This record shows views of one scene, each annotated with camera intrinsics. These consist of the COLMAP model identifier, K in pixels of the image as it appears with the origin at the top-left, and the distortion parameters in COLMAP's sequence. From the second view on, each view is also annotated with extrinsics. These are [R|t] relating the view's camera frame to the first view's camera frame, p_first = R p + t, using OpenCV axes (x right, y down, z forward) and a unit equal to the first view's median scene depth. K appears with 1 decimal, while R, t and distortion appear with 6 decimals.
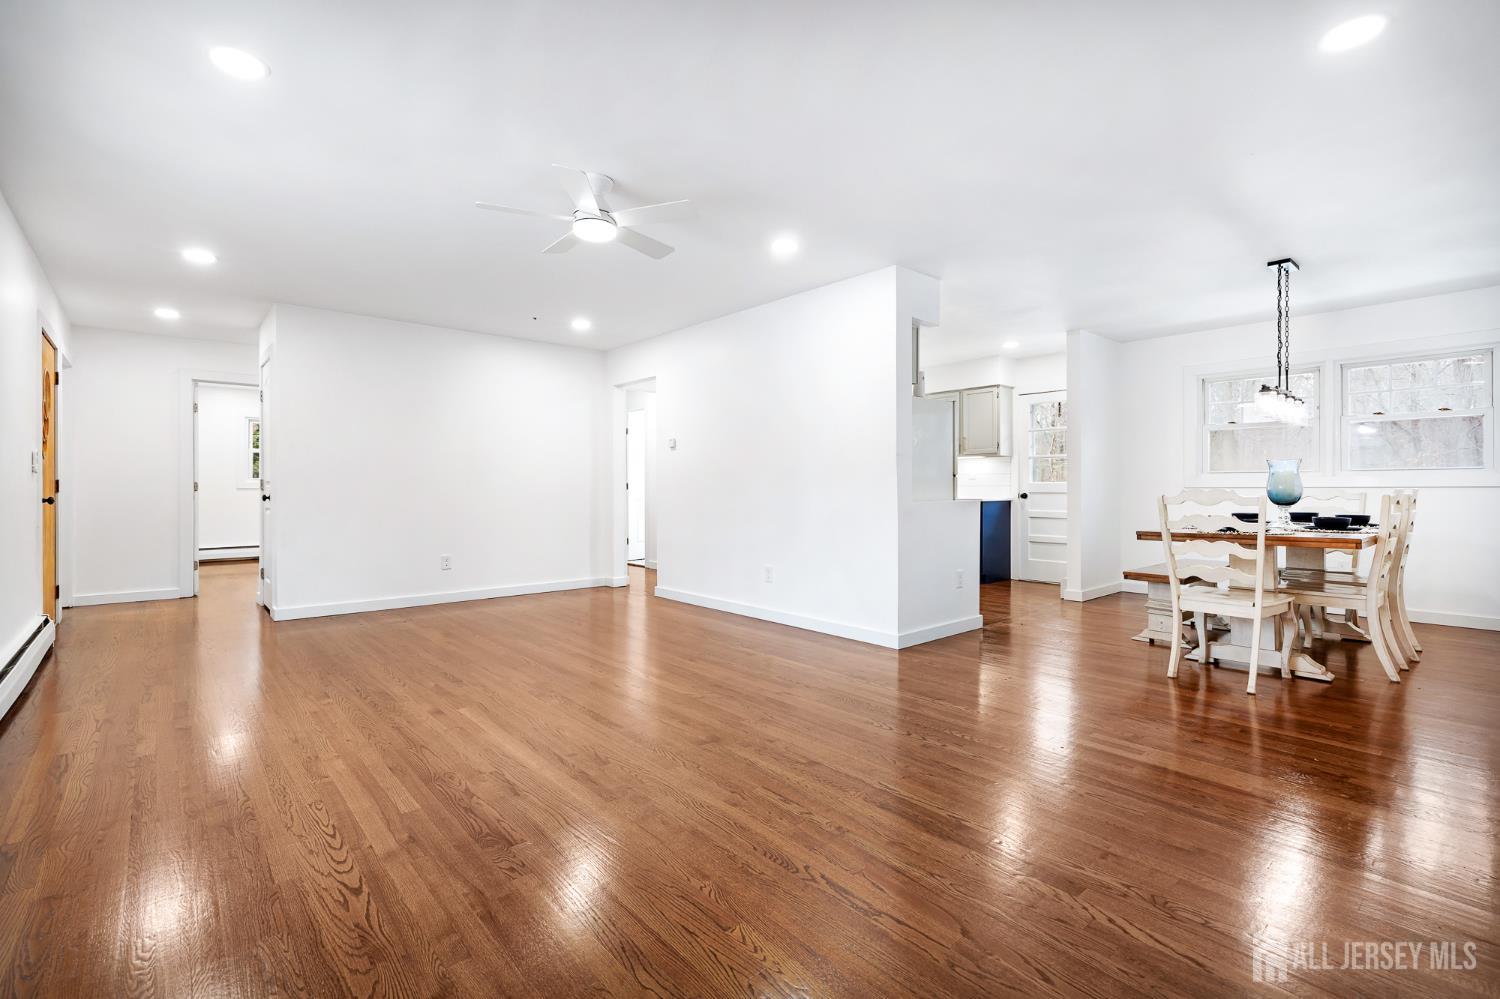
lens RADIAL K [[668.0, 0, 746.9], [0, 668.0, 493.8], [0, 0, 1]] dist [0.001763, 0.000169]
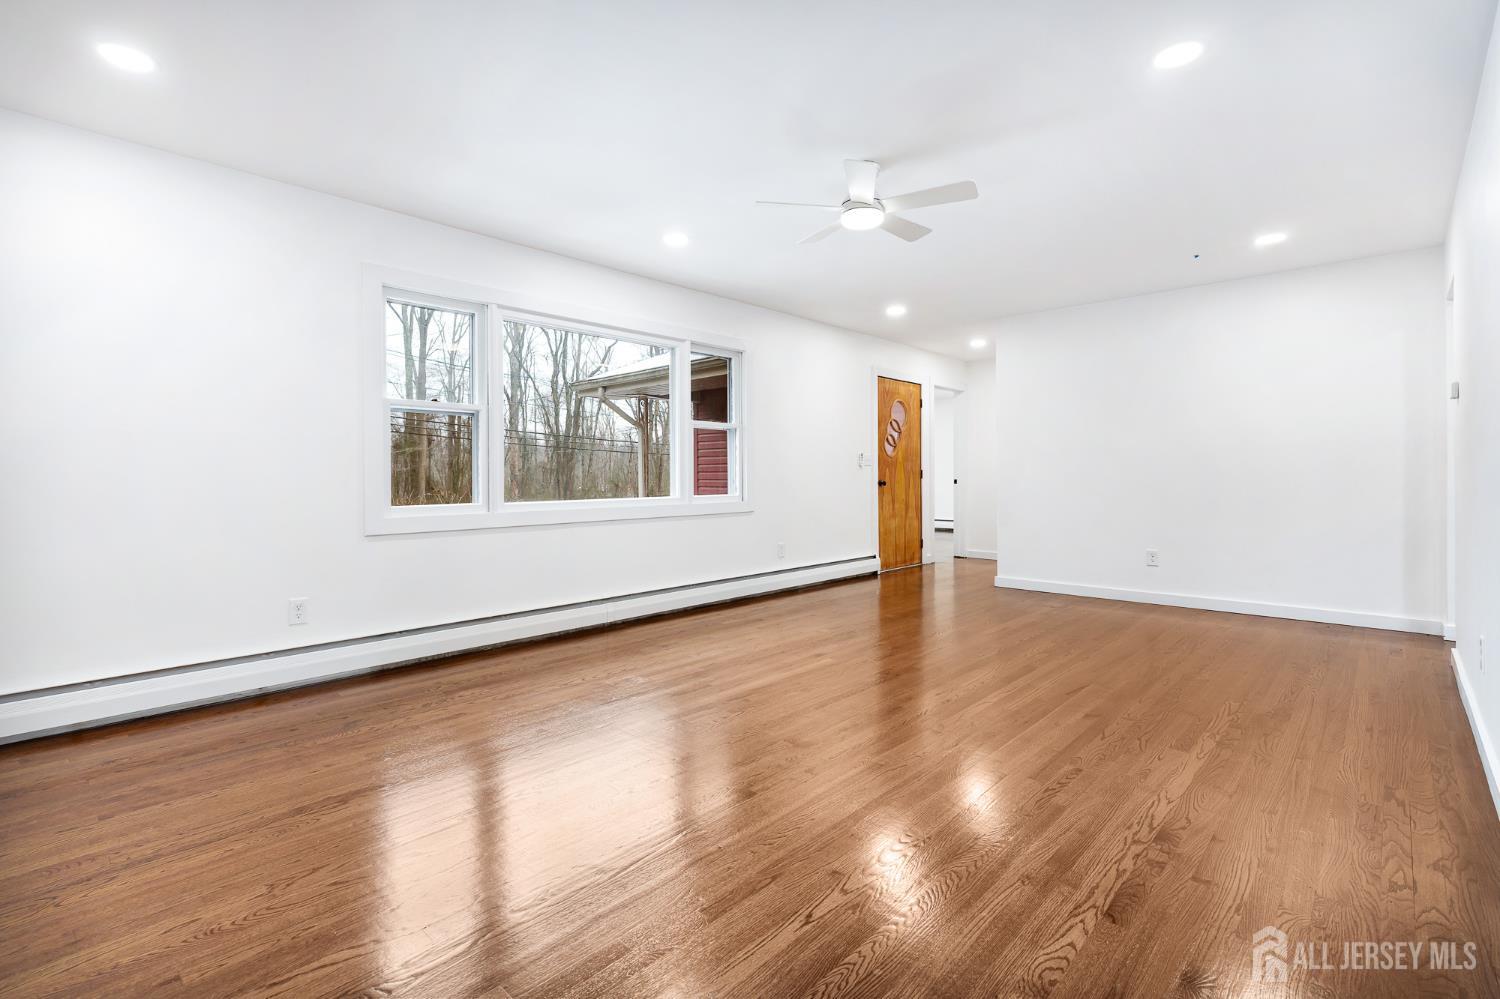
lens RADIAL K [[668.0, 0, 730.3], [0, 668.0, 489.9], [0, 0, 1]] dist [0.001763, 0.000169]
pose [[0.101203, 0.022308, -0.994616, 0.882602], [-0.003539, 0.999750, 0.022064, -0.011614], [0.994859, 0.001287, 0.101257, 0.817614]]
